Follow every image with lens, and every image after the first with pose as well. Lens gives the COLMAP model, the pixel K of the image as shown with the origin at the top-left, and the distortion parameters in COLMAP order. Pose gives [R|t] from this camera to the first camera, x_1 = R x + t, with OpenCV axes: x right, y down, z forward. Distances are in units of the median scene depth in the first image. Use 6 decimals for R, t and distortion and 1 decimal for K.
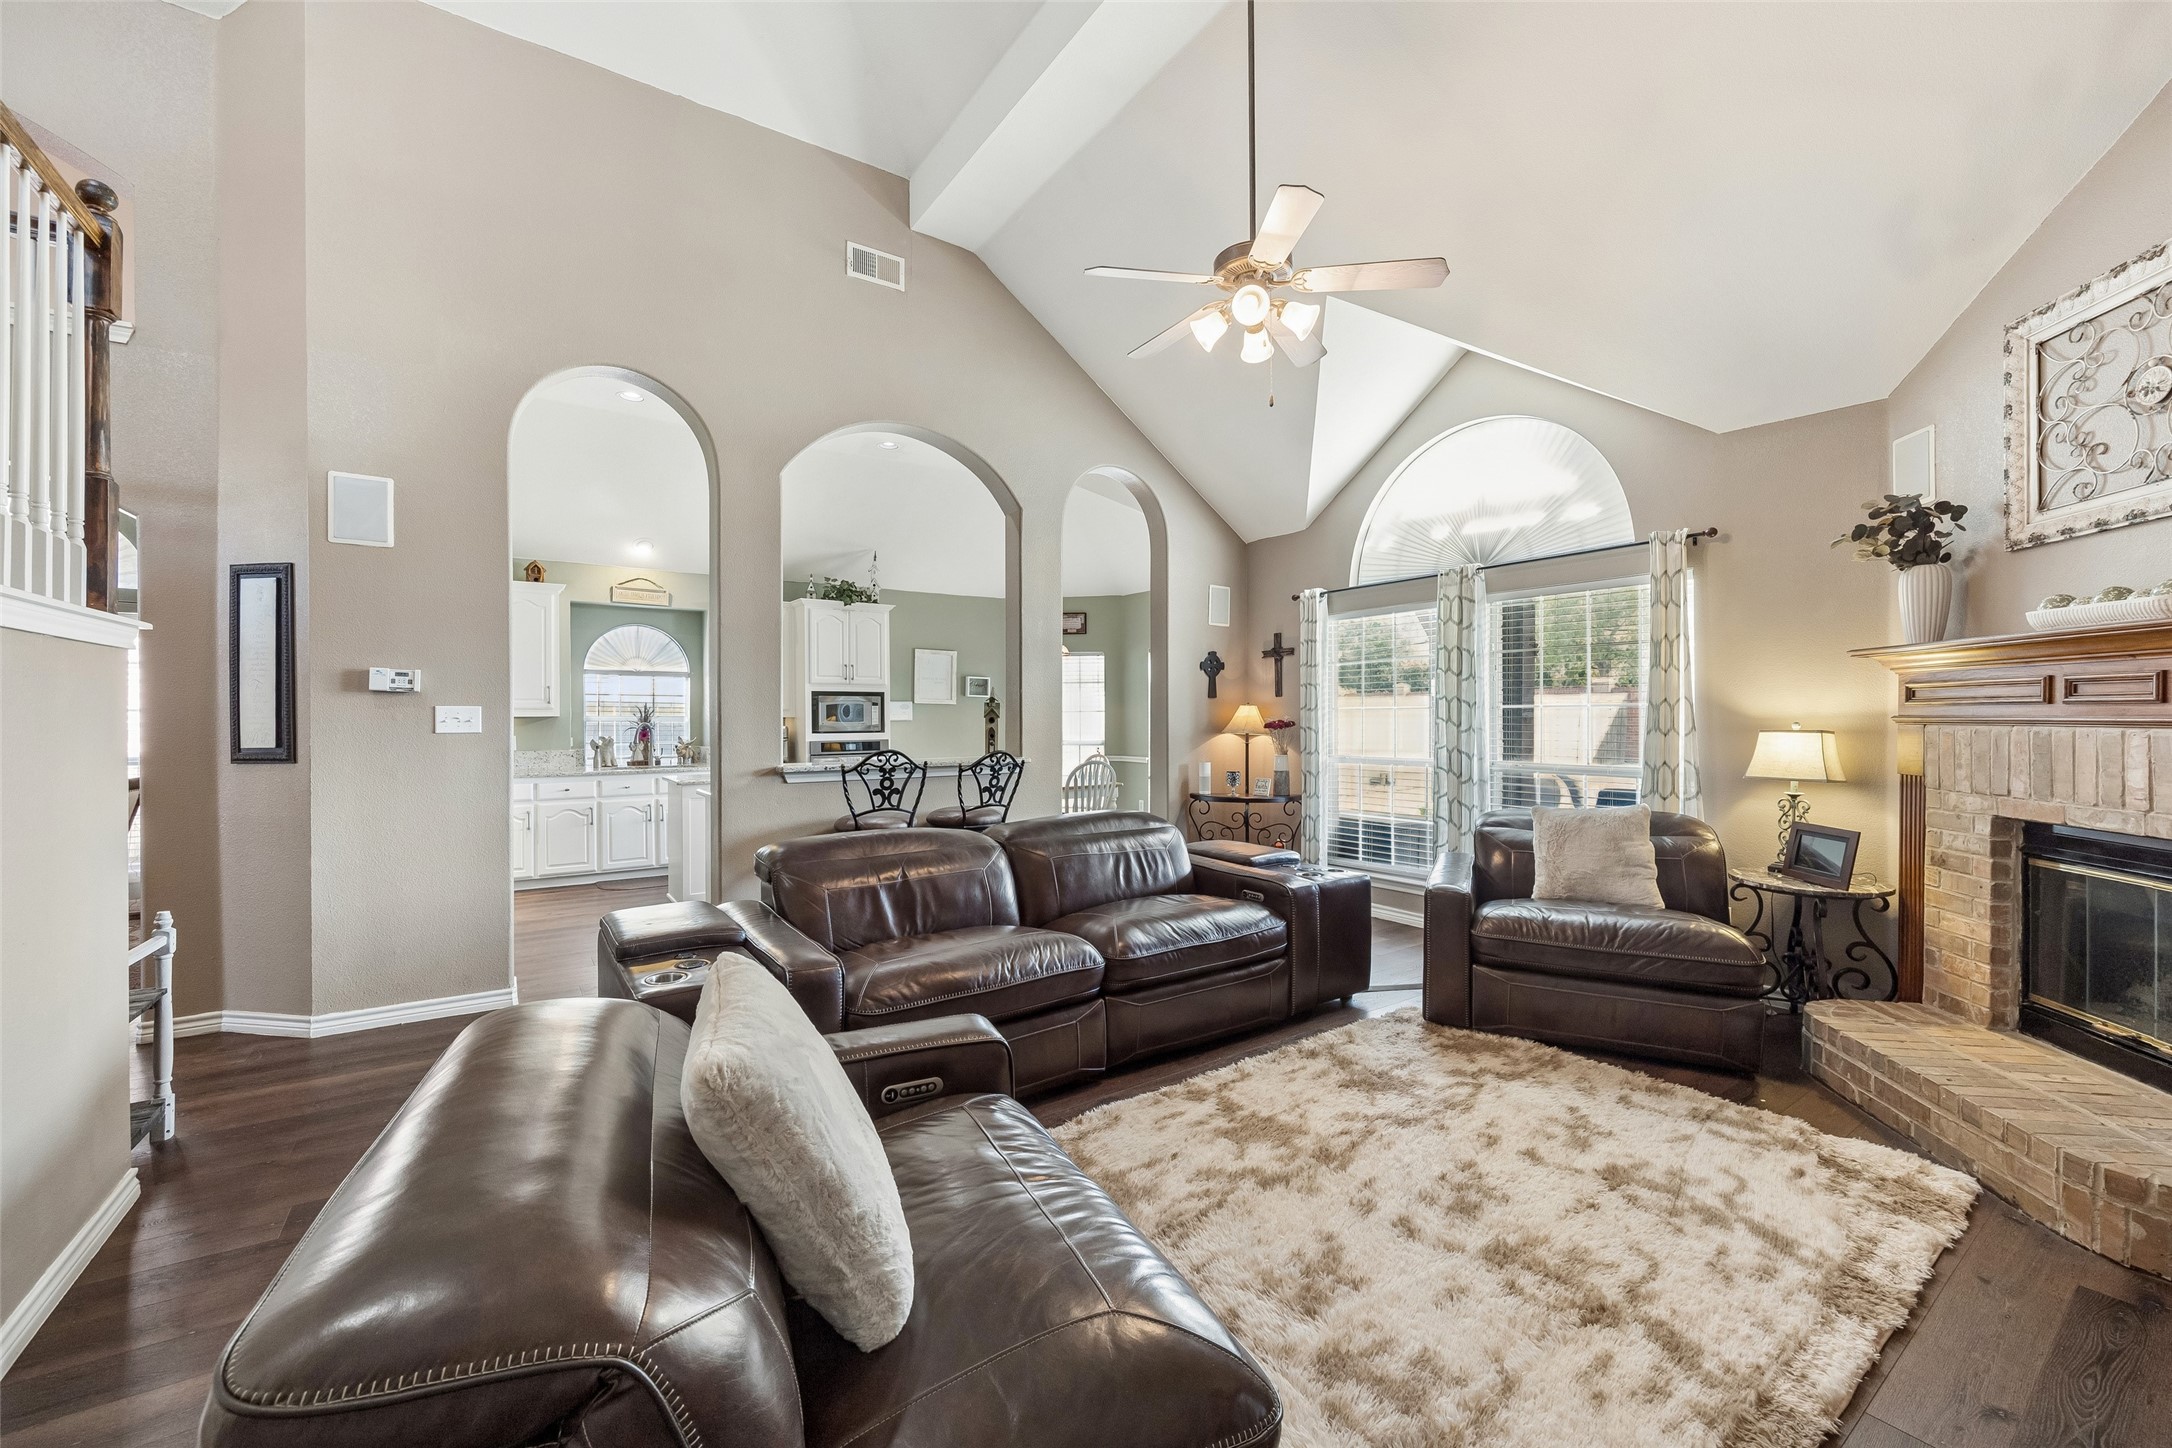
lens RADIAL K [[848.6, 0, 1083.8], [0, 848.6, 712.7], [0, 0, 1]] dist [0.000474, -0.000657]
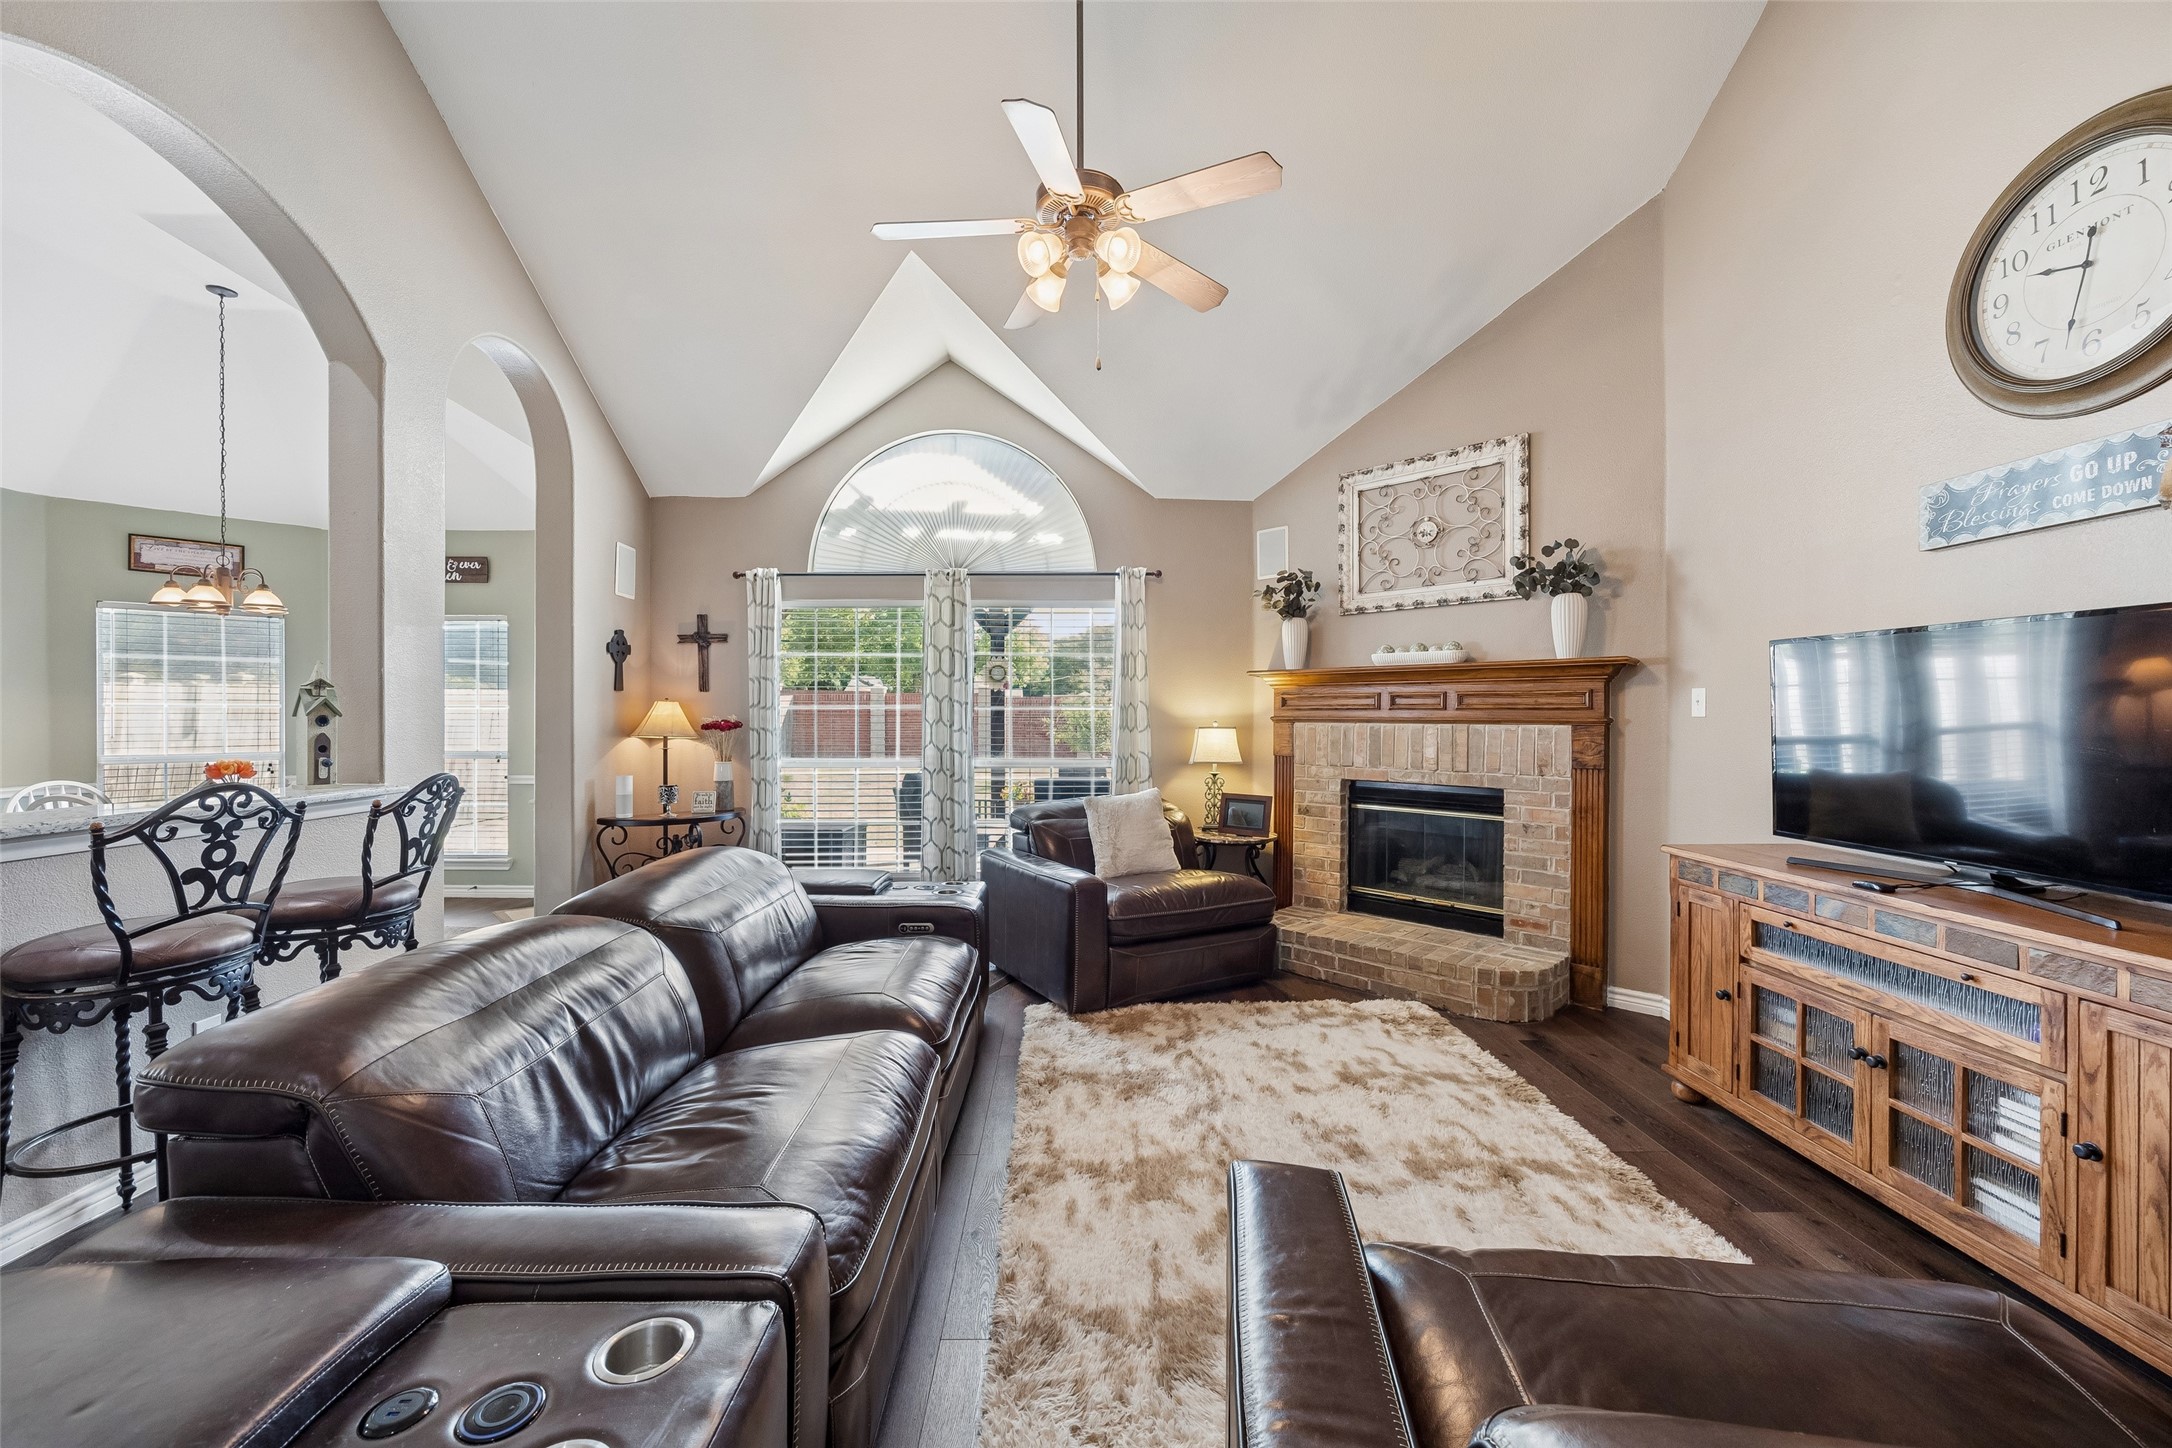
lens RADIAL K [[848.6, 0, 1074.9], [0, 848.6, 712.8], [0, 0, 1]] dist [0.000474, -0.000657]
pose [[0.562658, 0.005722, 0.826670, -0.427282], [-0.005921, 0.999978, -0.002892, 0.003194], [-0.826668, -0.003267, 0.562680, 0.410704]]
